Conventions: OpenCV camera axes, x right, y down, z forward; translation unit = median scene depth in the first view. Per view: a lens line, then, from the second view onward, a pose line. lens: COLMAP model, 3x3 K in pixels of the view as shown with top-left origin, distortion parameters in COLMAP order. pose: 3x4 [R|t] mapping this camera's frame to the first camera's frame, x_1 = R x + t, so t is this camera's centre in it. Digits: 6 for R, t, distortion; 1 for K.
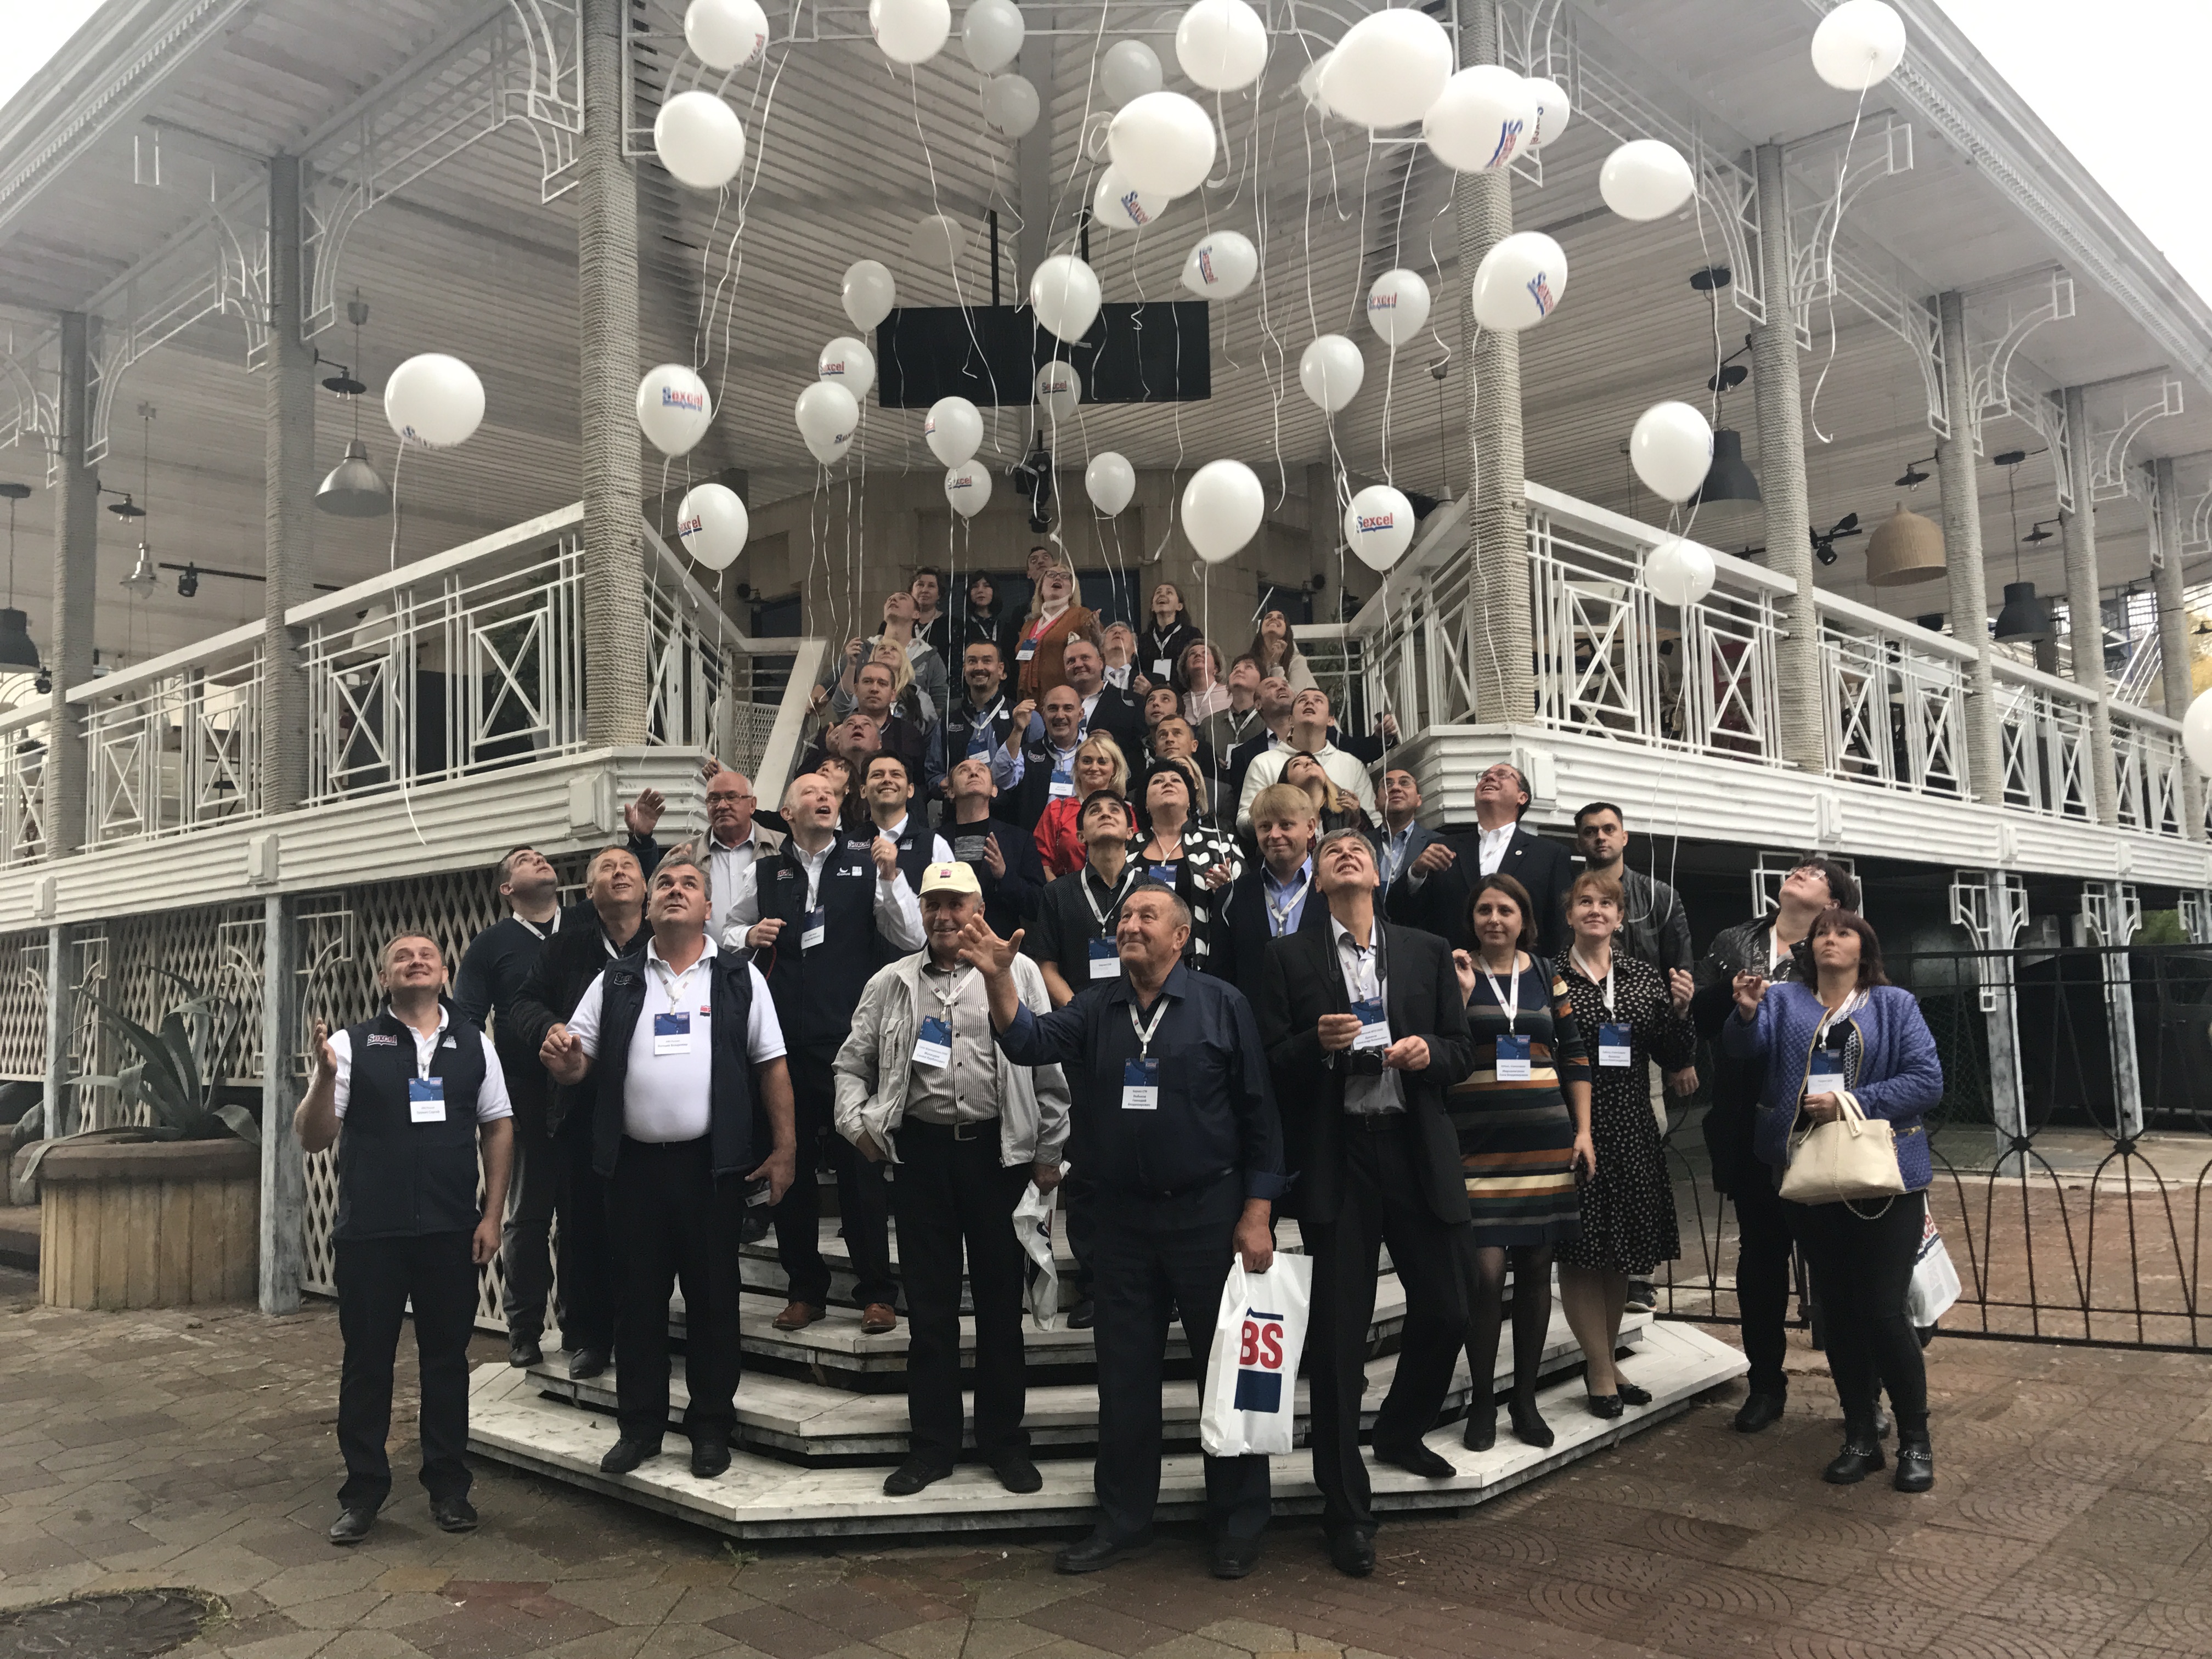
lens RADIAL K [[1856.6, 0, 1103.2], [0, 1856.6, 783.2], [0, 0, 1]] dist [0.003551, 0.014848]
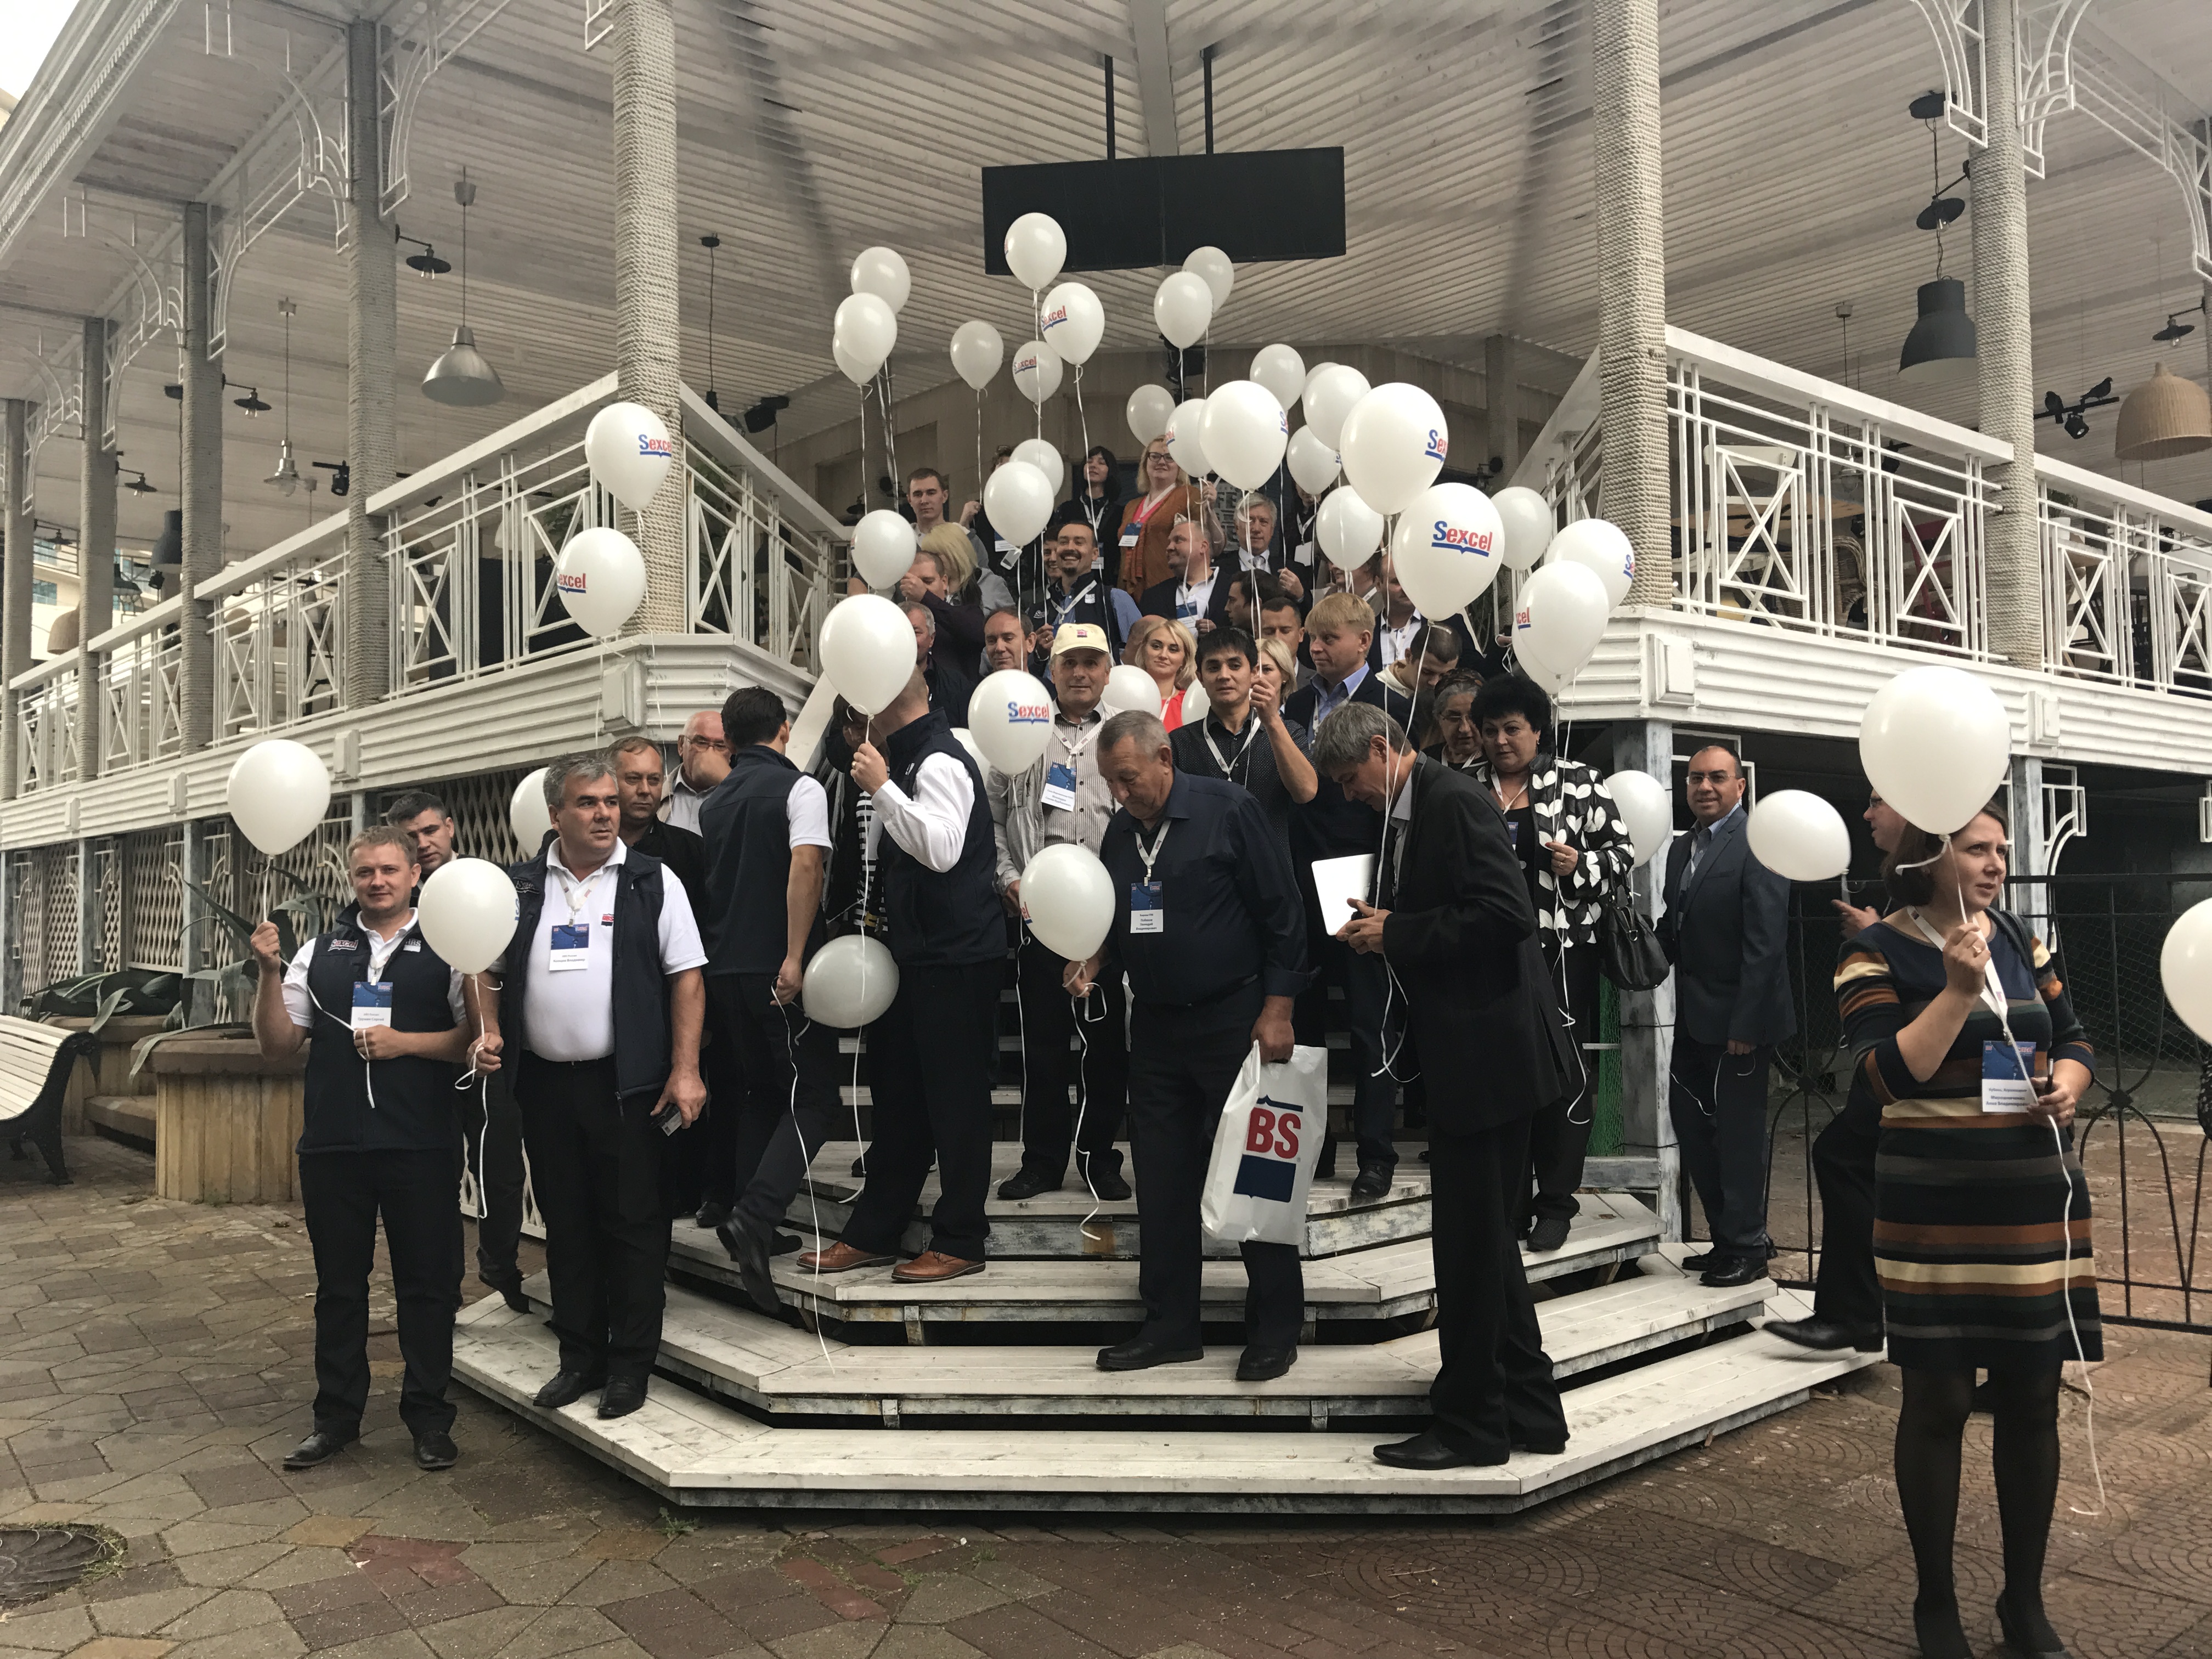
lens RADIAL K [[1851.7, 0, 1100.4], [0, 1851.7, 792.0], [0, 0, 1]] dist [0.013781, -0.004444]
pose [[0.992159, 0.008479, -0.124690, 0.067984], [-0.001724, 0.998530, 0.054177, 0.007268], [0.124966, -0.053537, 0.990715, 0.089230]]
